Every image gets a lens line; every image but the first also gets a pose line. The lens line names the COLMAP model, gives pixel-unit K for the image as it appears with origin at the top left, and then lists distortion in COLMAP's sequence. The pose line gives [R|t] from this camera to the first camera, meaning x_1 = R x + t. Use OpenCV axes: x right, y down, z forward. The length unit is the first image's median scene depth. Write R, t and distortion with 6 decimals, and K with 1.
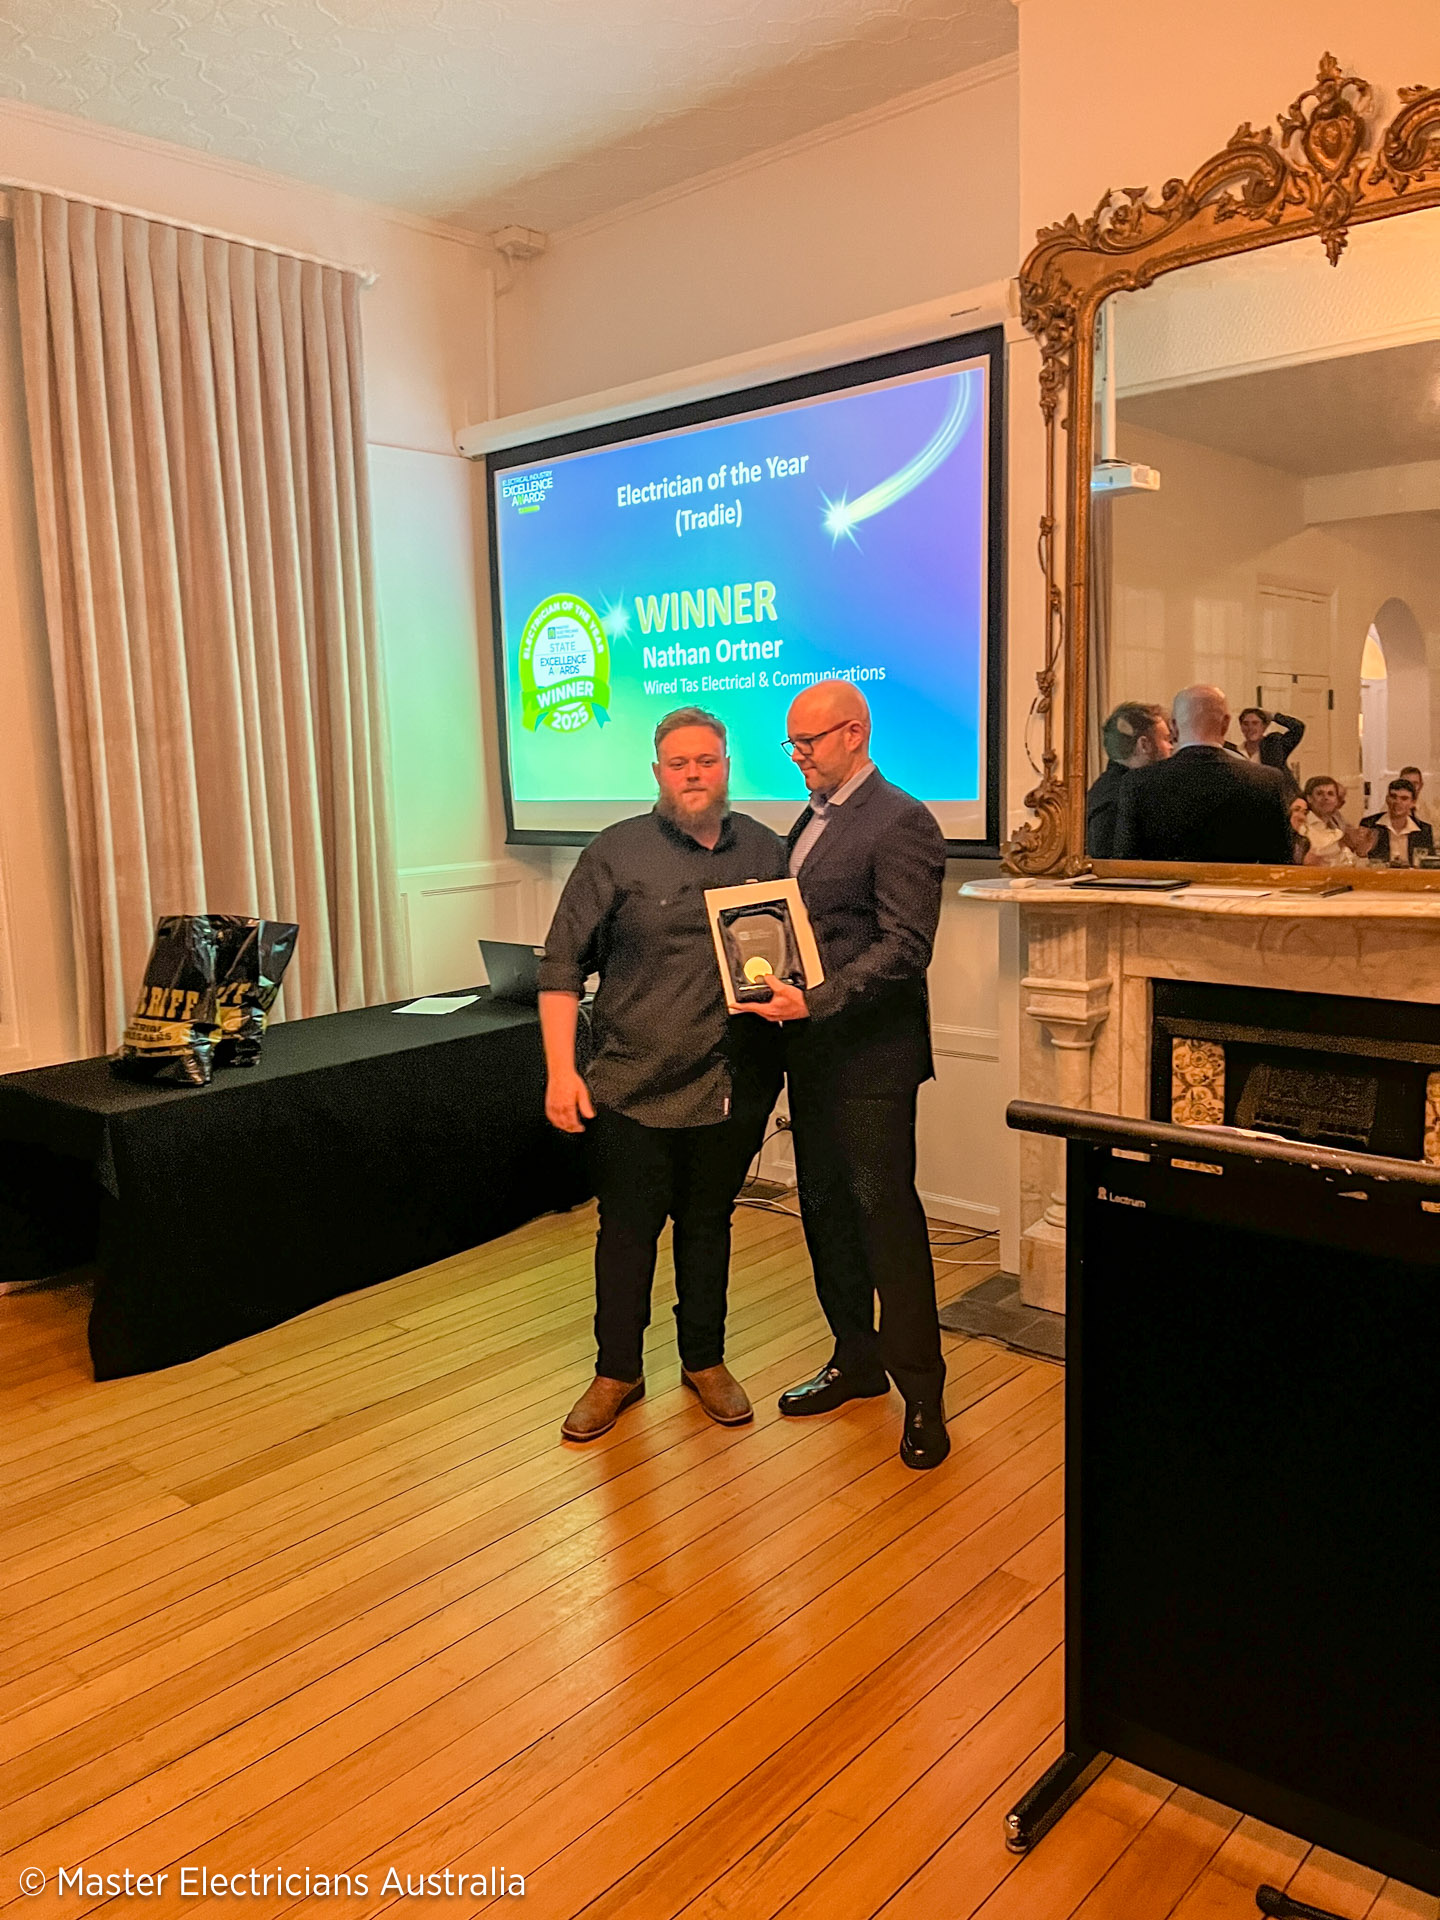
lens RADIAL K [[1453.8, 0, 708.6], [0, 1453.8, 979.3], [0, 0, 1]] dist [0.072294, -0.090457]
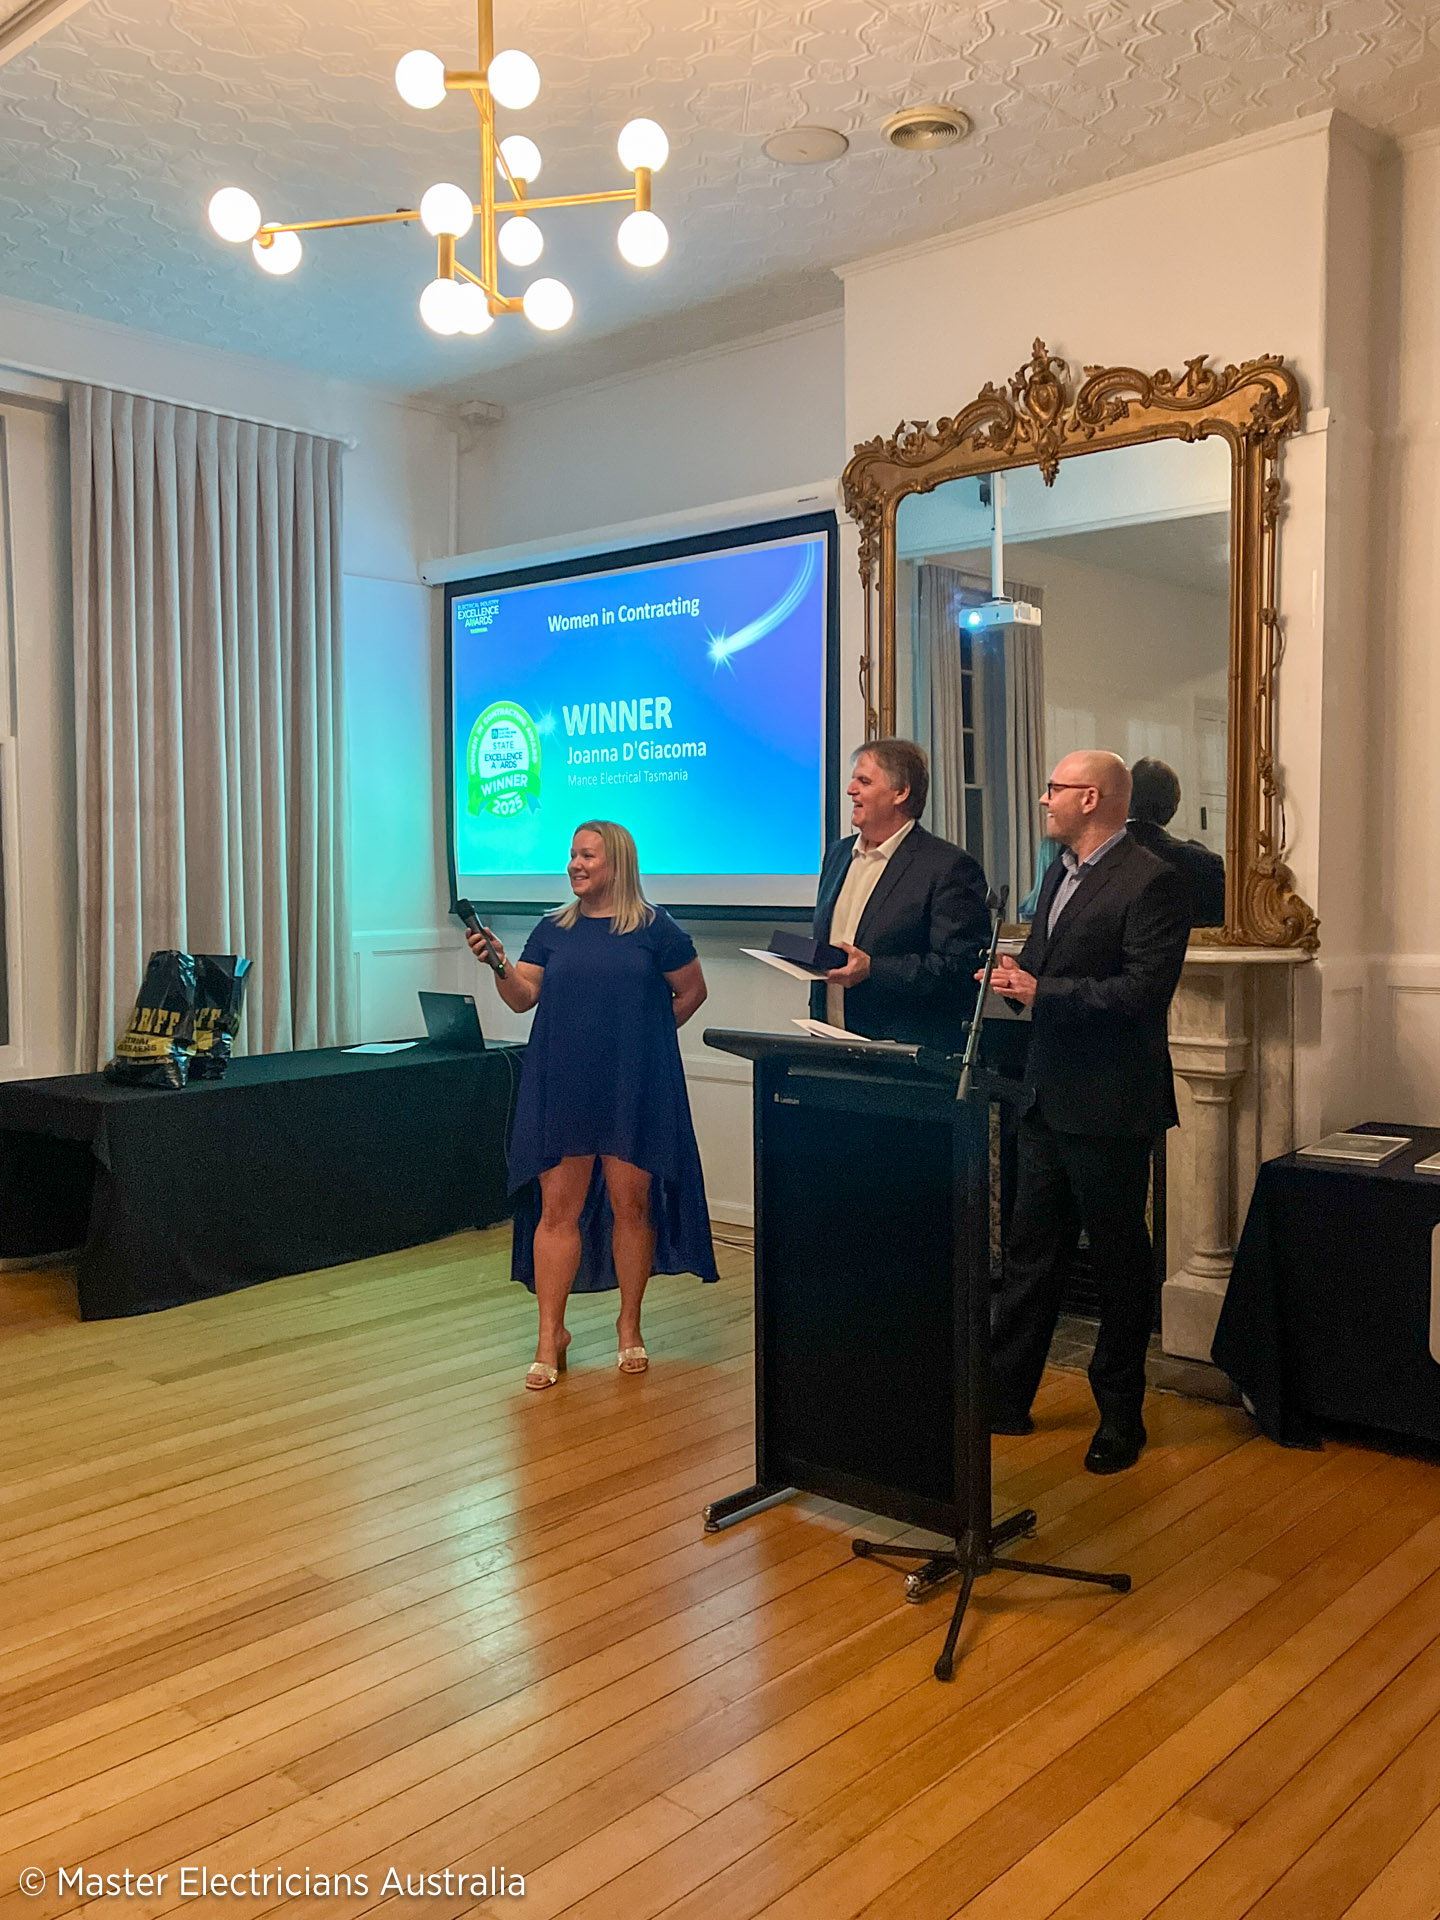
lens RADIAL K [[1666.4, 0, 732.5], [0, 1666.4, 945.8], [0, 0, 1]] dist [0.069676, -0.100065]
pose [[0.999727, 0.023331, 0.000820, 0.117778], [-0.023111, 0.994051, -0.106434, 0.095257], [-0.003299, 0.106386, 0.994319, -0.425813]]
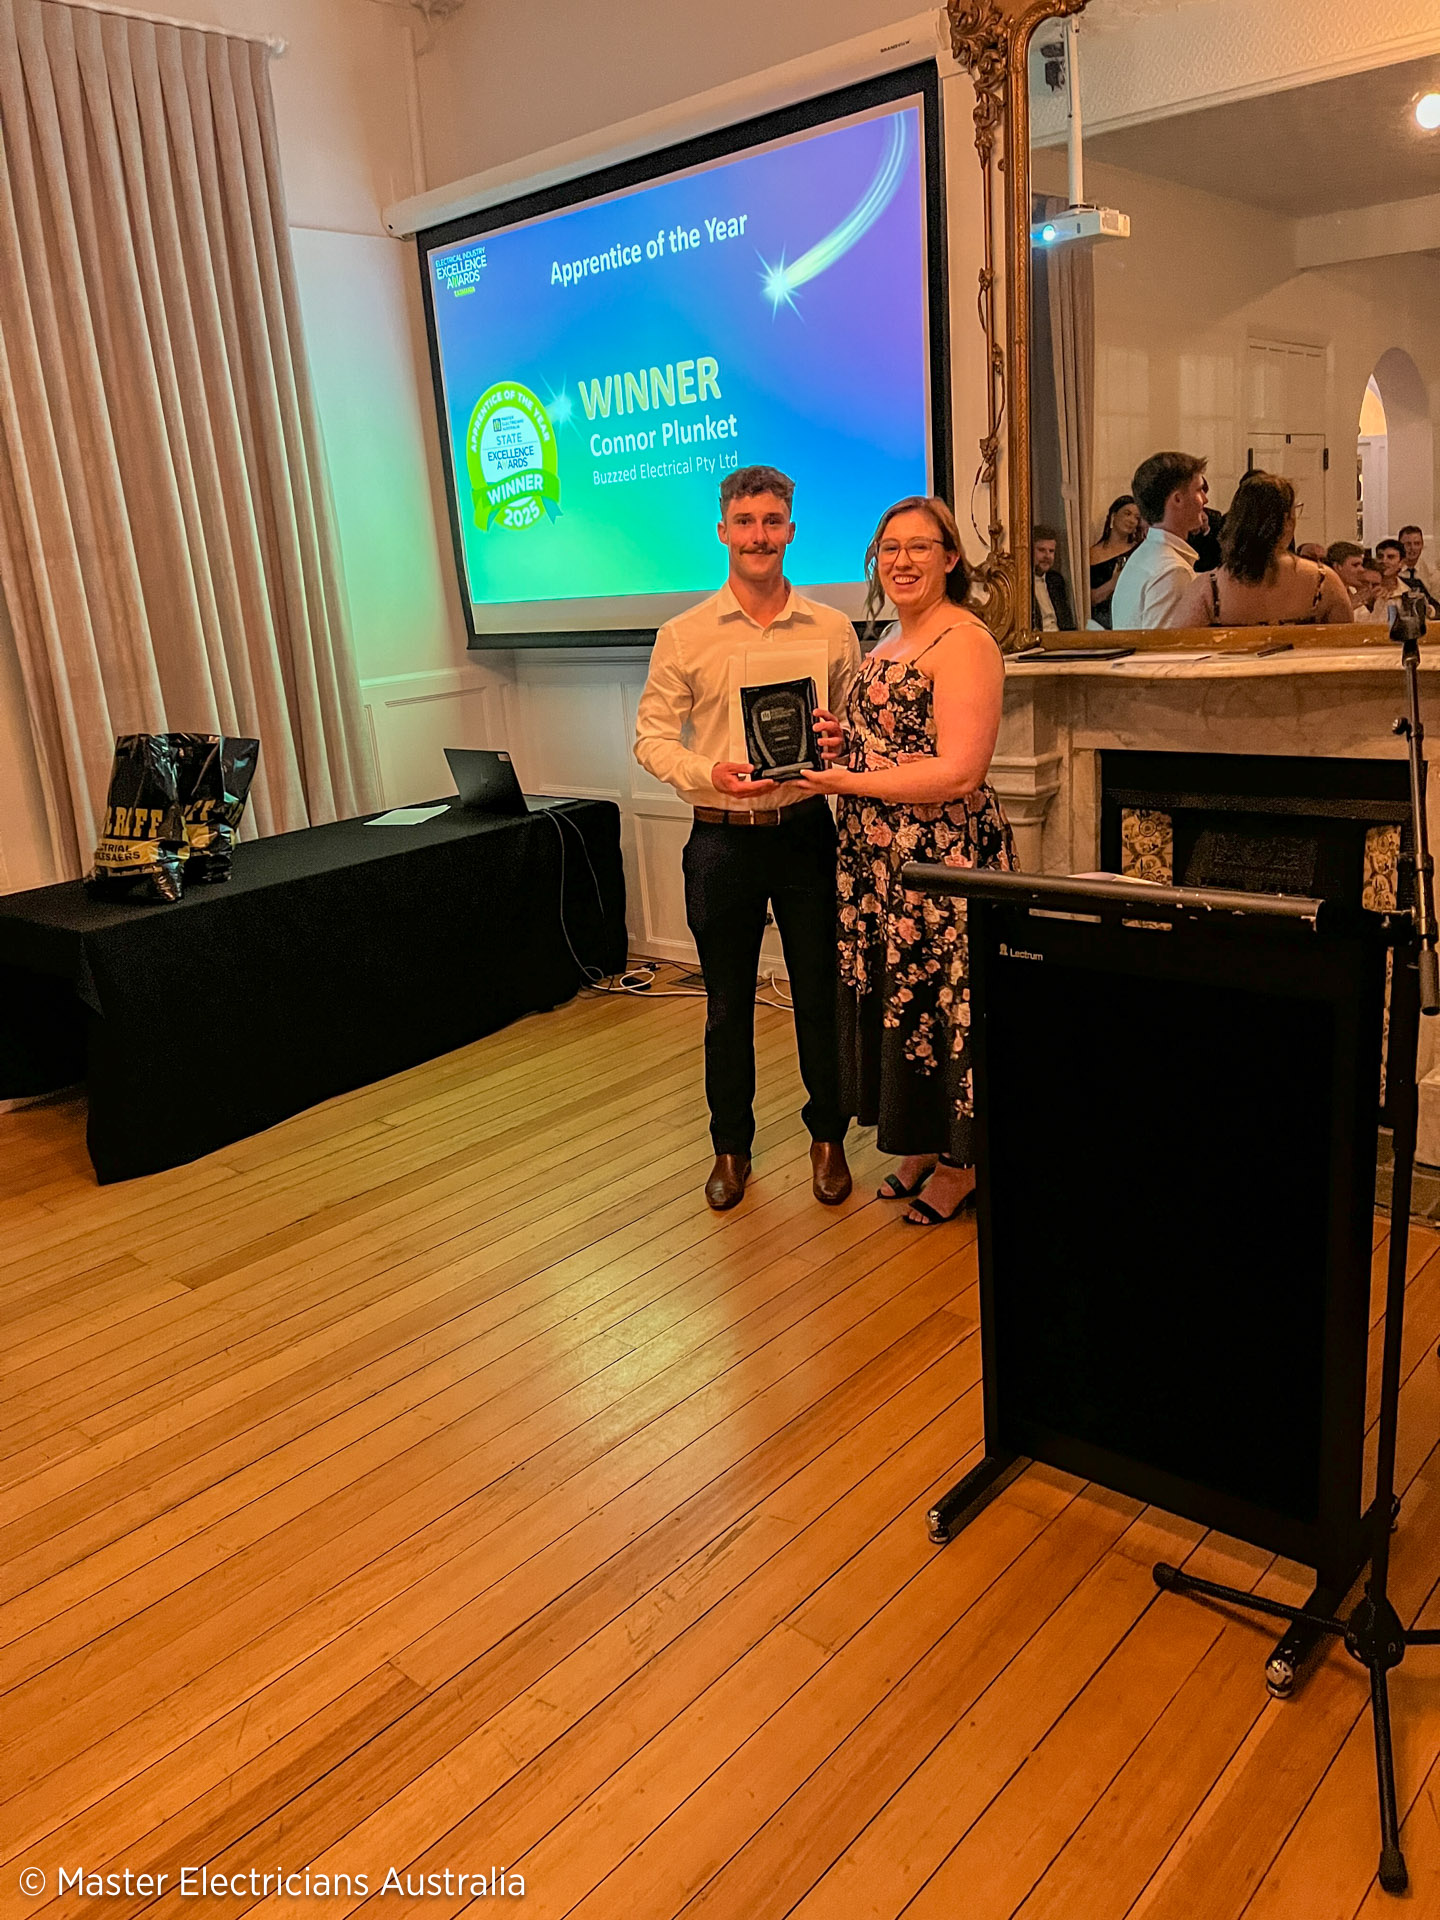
lens RADIAL K [[1453.8, 0, 708.6], [0, 1453.8, 979.3], [0, 0, 1]] dist [0.072294, -0.090457]
pose [[0.998811, -0.047041, -0.012770, 0.038552], [0.048299, 0.990430, 0.129288, 0.012117], [0.006566, -0.129751, 0.991525, -0.020477]]
